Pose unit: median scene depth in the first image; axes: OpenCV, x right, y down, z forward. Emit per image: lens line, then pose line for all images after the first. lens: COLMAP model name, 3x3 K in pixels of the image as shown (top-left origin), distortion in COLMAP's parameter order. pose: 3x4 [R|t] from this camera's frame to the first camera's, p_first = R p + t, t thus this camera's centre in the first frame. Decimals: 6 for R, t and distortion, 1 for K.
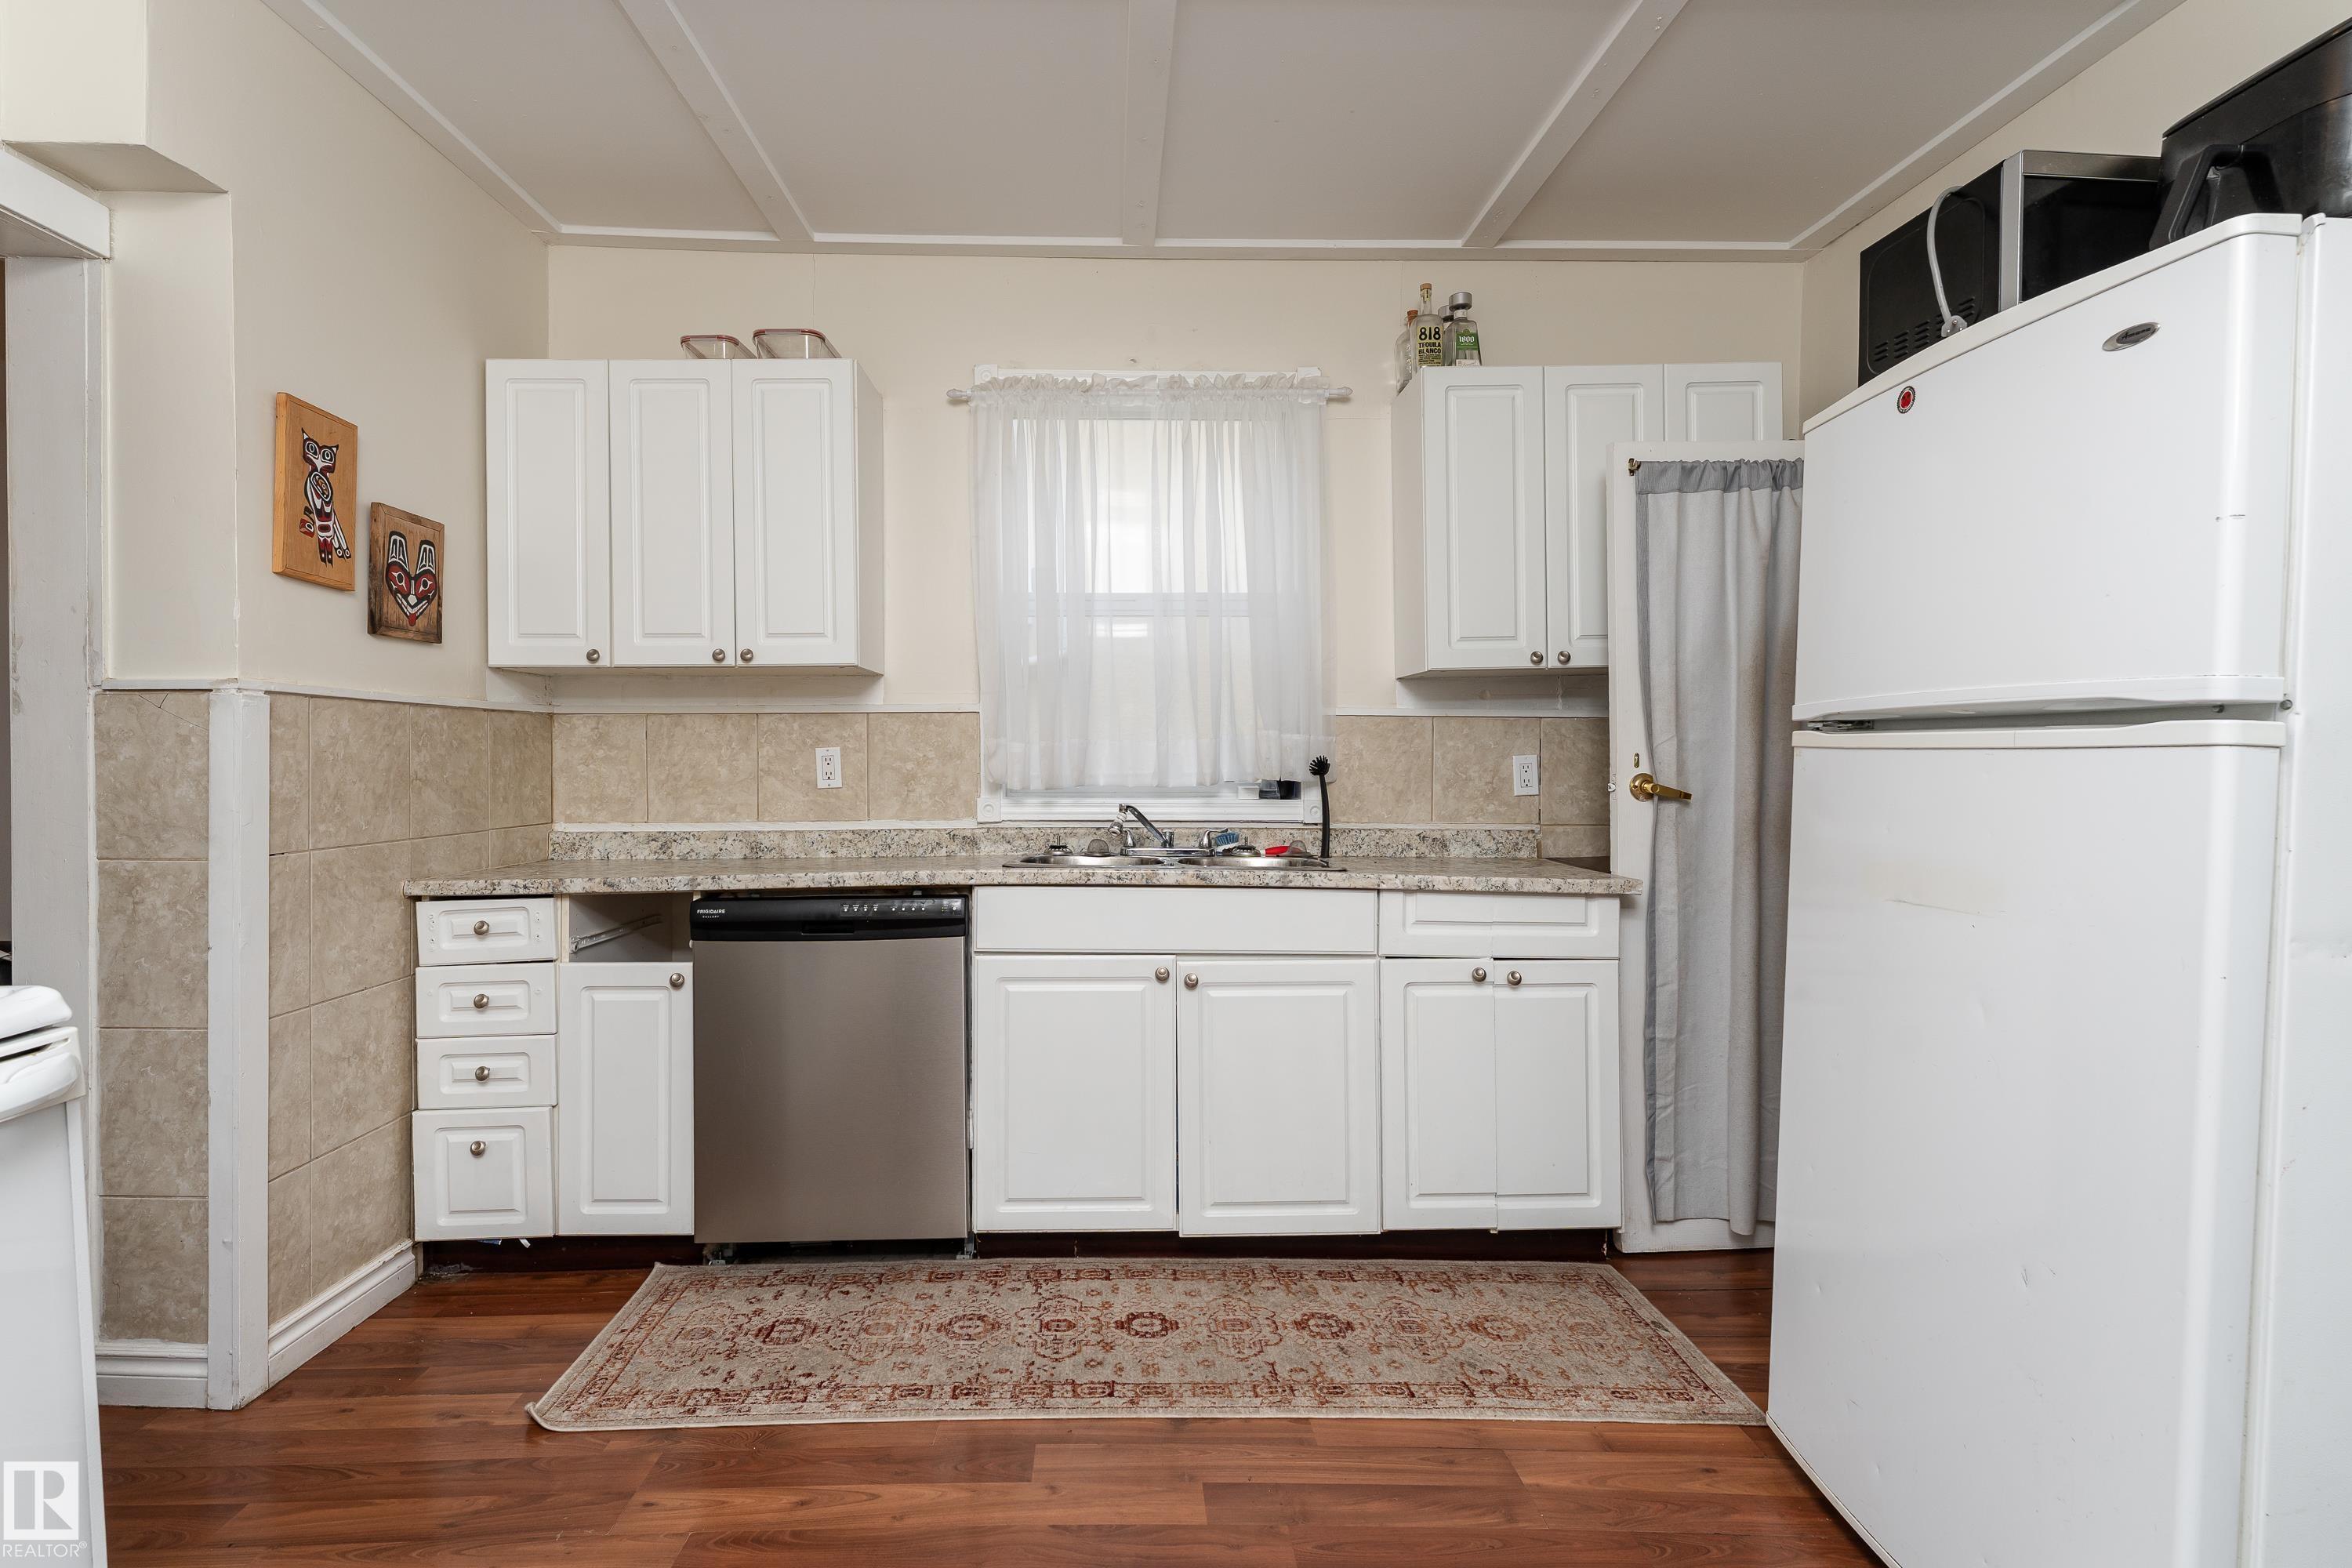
lens RADIAL K [[1031.7, 0, 1168.7], [0, 1031.7, 762.2], [0, 0, 1]] dist [-0.003213, 0.000248]
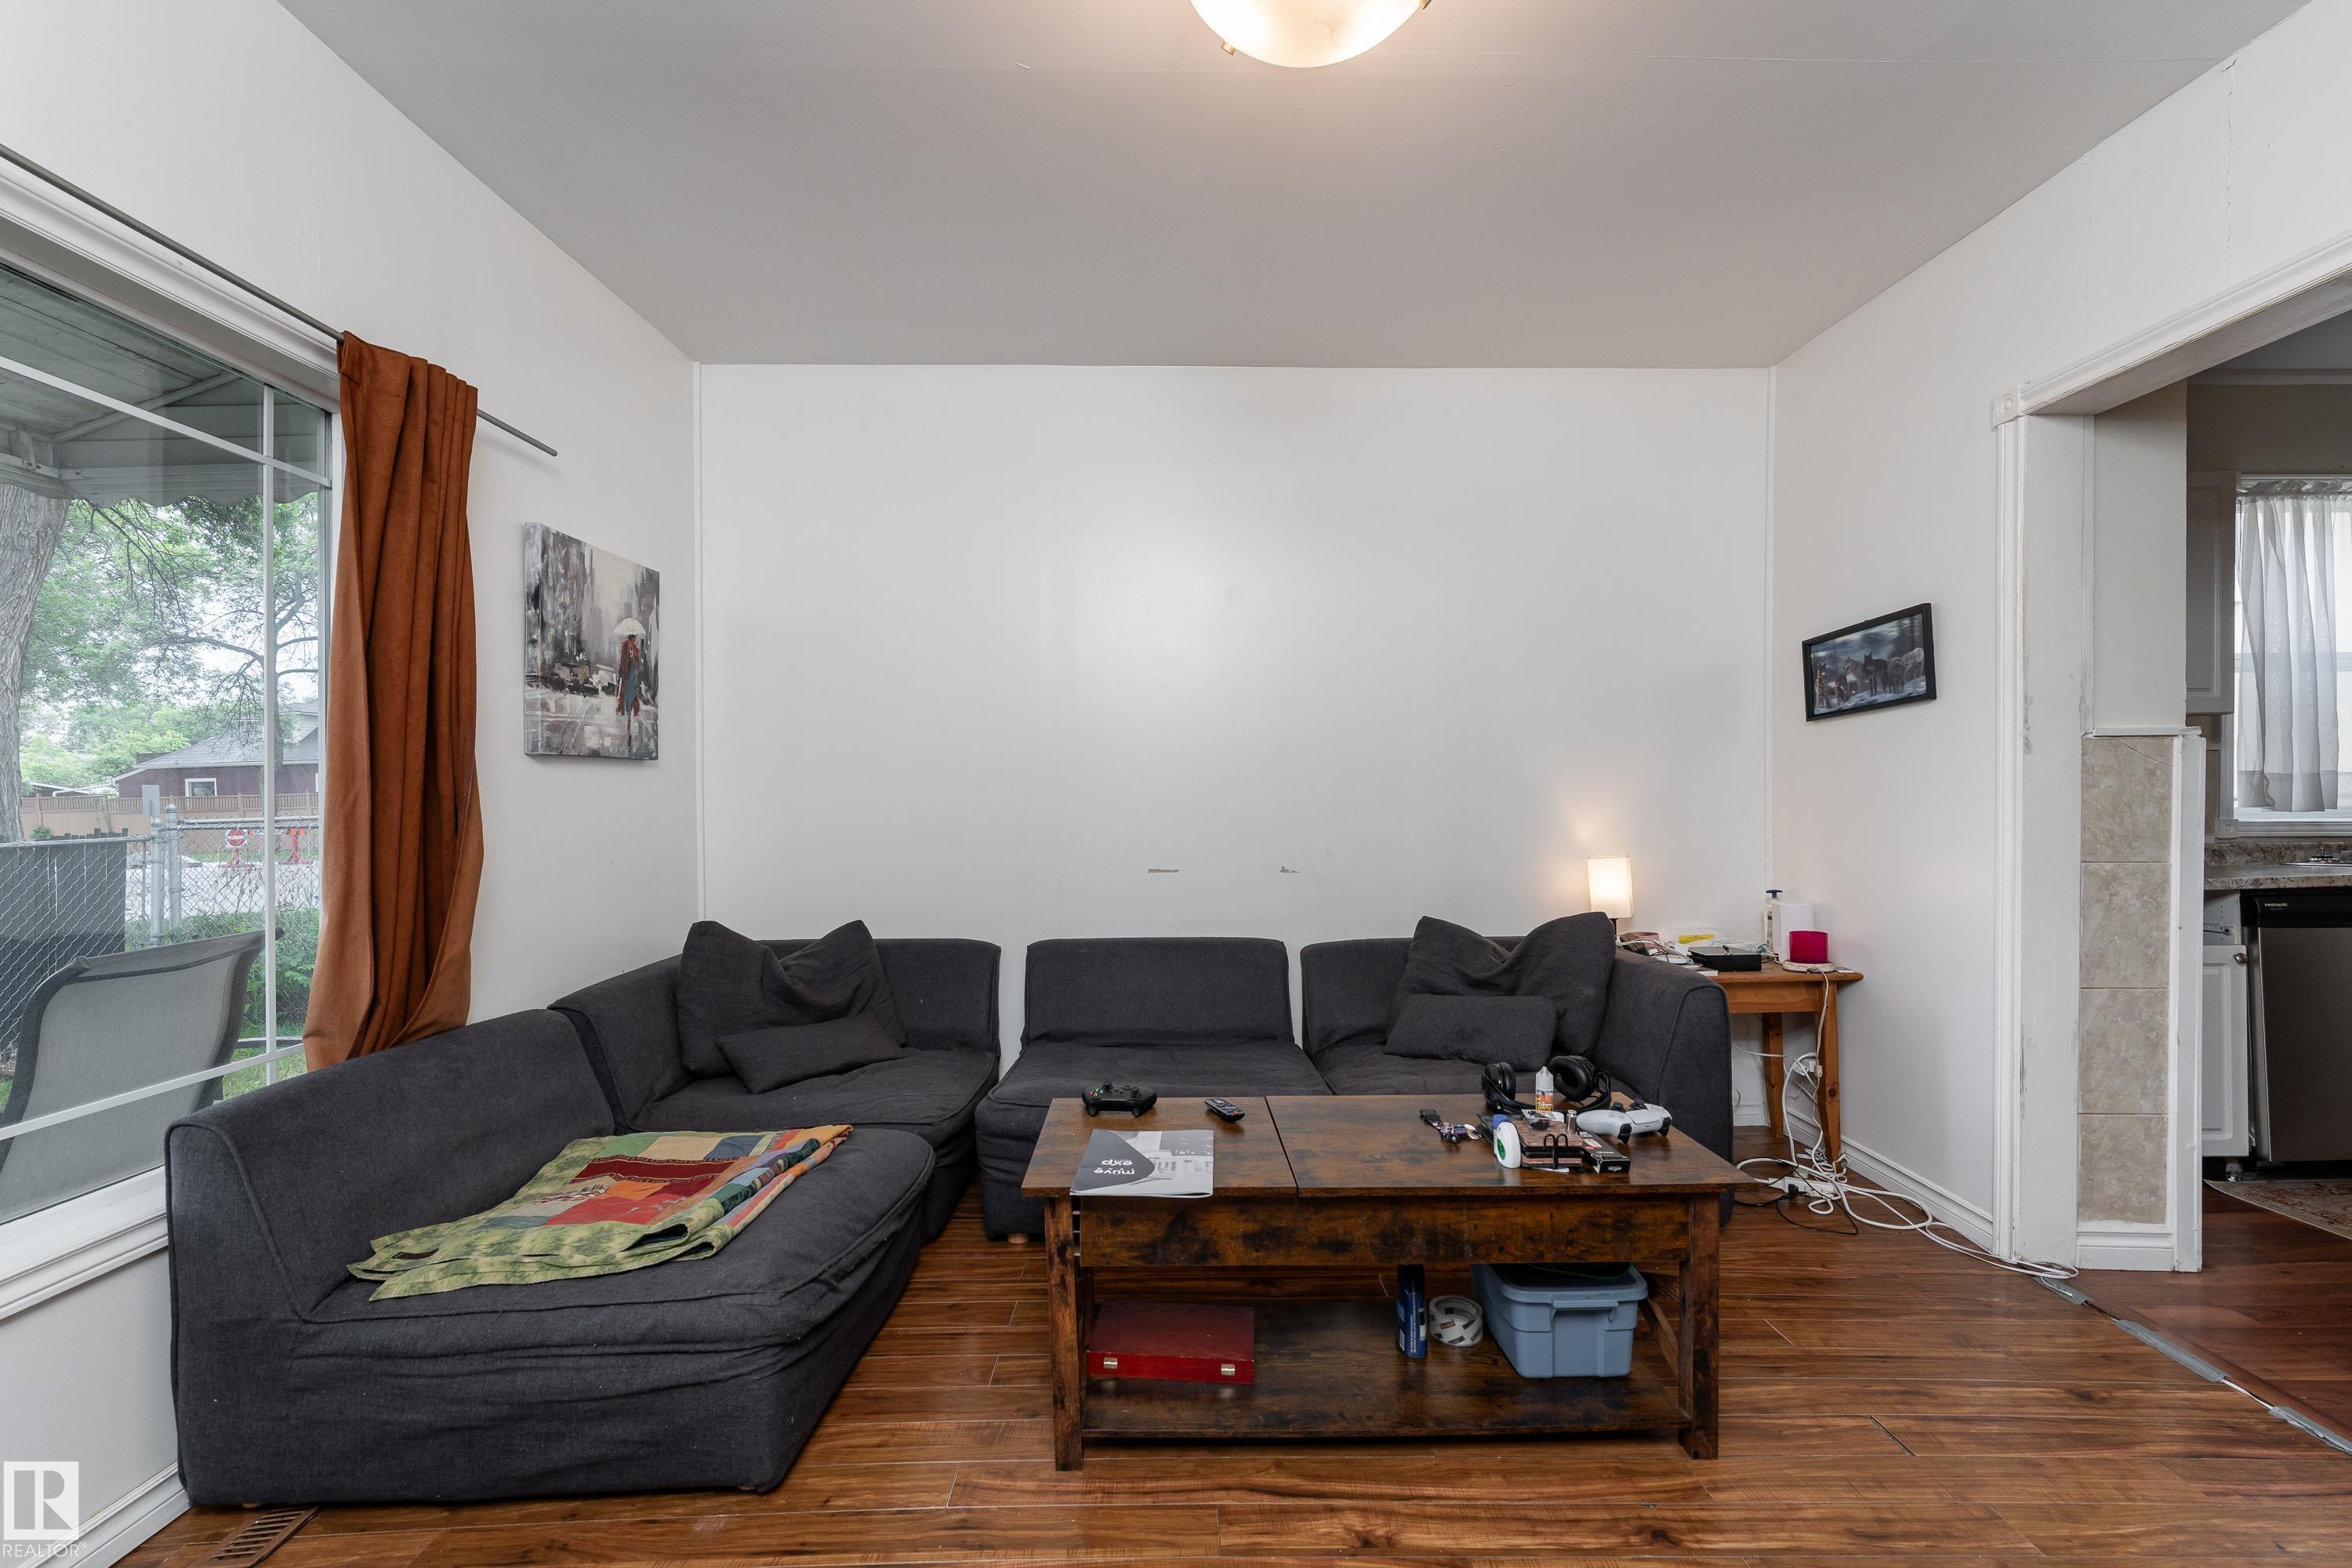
lens RADIAL K [[1031.7, 0, 1180.8], [0, 1031.7, 802.2], [0, 0, 1]] dist [-0.003213, 0.000248]
pose [[0.999852, -0.003504, -0.016826, -2.193564], [0.003444, 0.999988, -0.003559, 0.016339], [0.016839, 0.003500, 0.999852, -0.364473]]
